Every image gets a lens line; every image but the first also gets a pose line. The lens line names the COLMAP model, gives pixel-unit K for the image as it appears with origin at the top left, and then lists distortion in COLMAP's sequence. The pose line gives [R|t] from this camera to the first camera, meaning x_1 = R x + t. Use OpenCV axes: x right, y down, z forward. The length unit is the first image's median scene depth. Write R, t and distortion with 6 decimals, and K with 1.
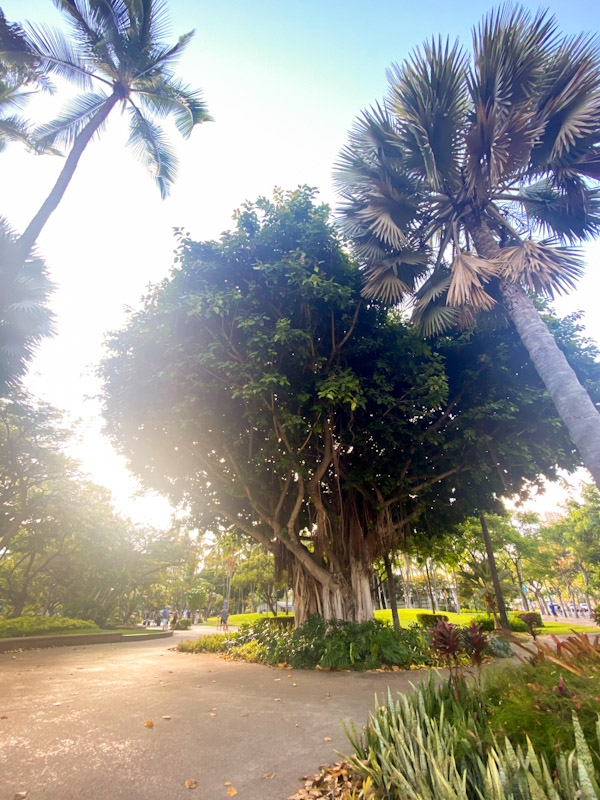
lens RADIAL K [[322.4, 0, 300.0], [0, 322.4, 400.0], [0, 0, 1]] dist [0.018120, -0.020401]
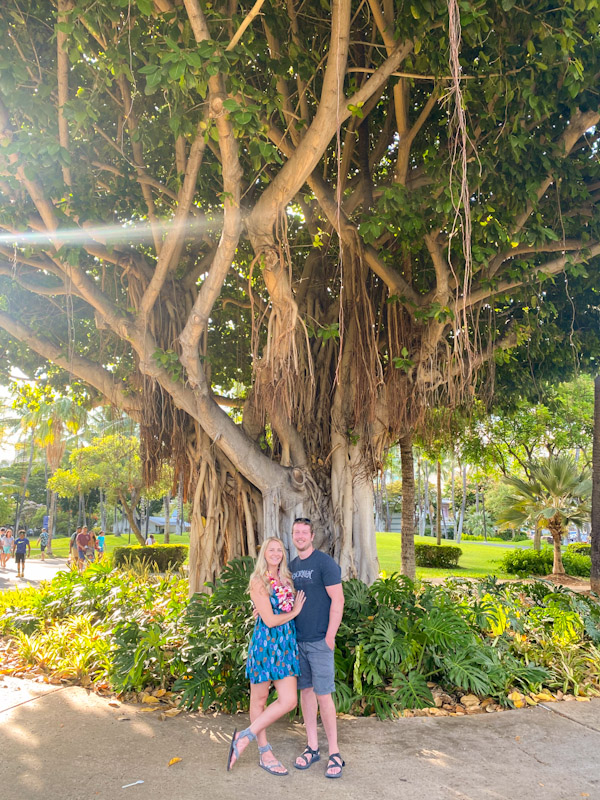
lens RADIAL K [[604.8, 0, 300.0], [0, 604.8, 400.0], [0, 0, 1]] dist [0.033440, -0.003532]
pose [[0.984173, 0.047514, 0.170724, -0.018799], [-0.105507, 0.931139, 0.349069, 0.198751], [-0.142382, -0.361557, 0.921414, 0.349282]]
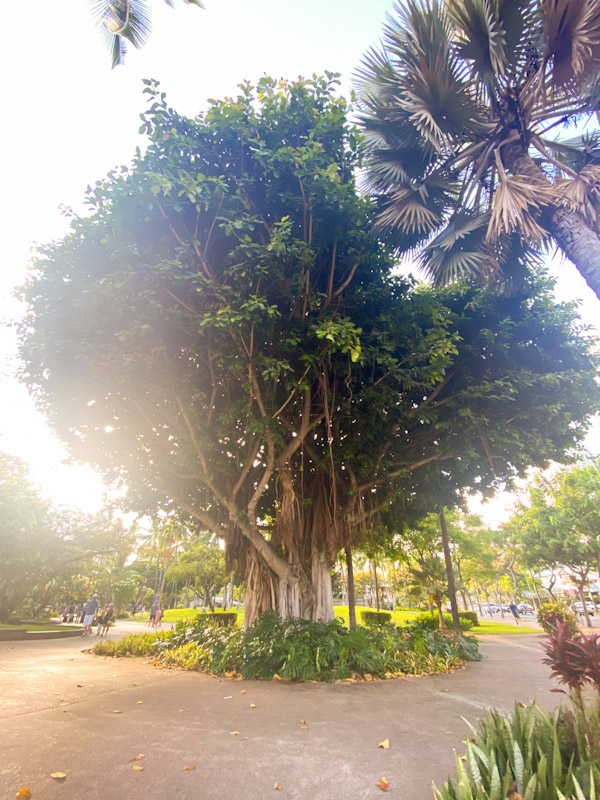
lens RADIAL K [[322.4, 0, 300.0], [0, 322.4, 400.0], [0, 0, 1]] dist [0.018120, -0.020401]
pose [[0.985320, 0.099637, 0.138629, -0.044872], [-0.100820, 0.994903, 0.001521, 0.090129], [-0.137771, -0.015475, 0.990343, 0.139806]]
